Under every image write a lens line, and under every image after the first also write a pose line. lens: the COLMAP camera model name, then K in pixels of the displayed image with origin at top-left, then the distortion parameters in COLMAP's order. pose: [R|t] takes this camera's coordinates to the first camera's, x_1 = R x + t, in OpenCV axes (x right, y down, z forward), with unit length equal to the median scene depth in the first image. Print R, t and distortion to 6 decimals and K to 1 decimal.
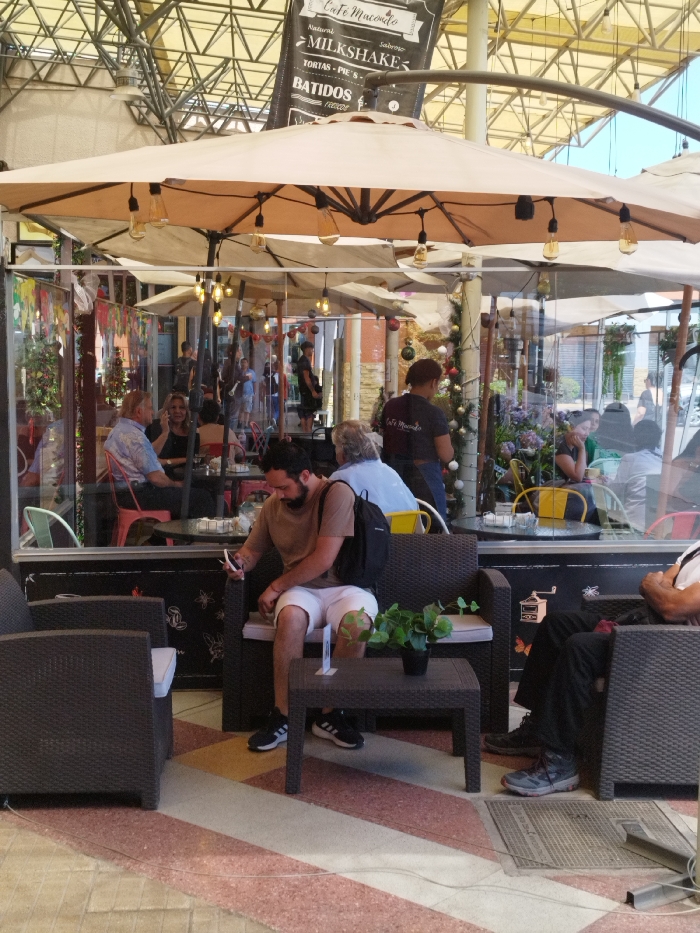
lens RADIAL K [[1295.8, 0, 350.0], [0, 1295.8, 466.5], [0, 0, 1]] dist [0.030308, 0.061654]
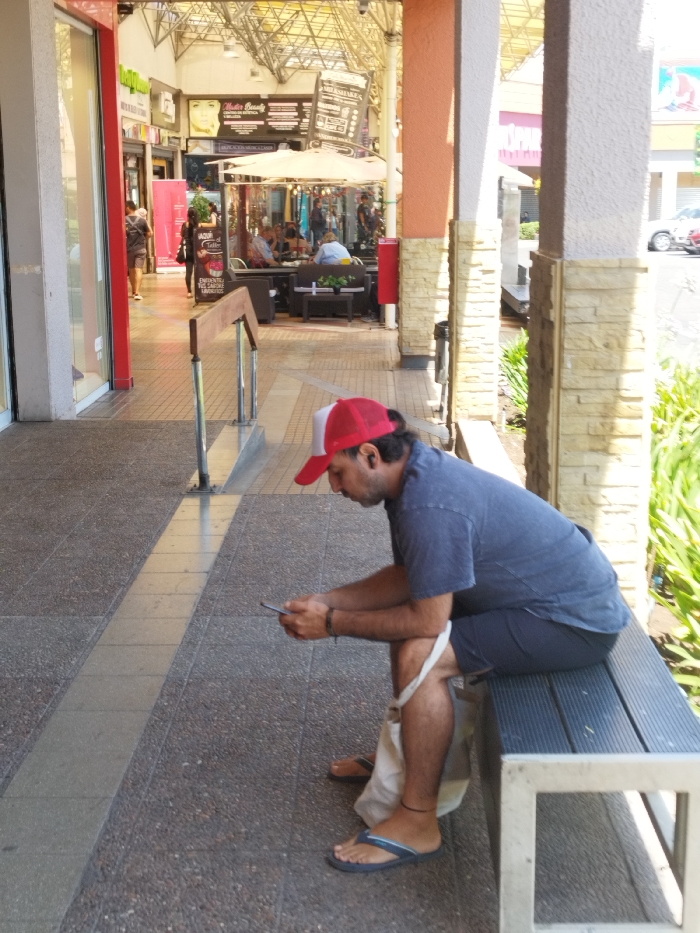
lens RADIAL K [[1295.8, 0, 350.0], [0, 1295.8, 466.5], [0, 0, 1]] dist [0.030308, 0.061654]
pose [[0.995633, 0.002191, -0.093324, 0.274209], [0.008931, 0.992903, 0.118588, 0.130772], [0.092922, -0.118904, 0.988548, -1.743280]]
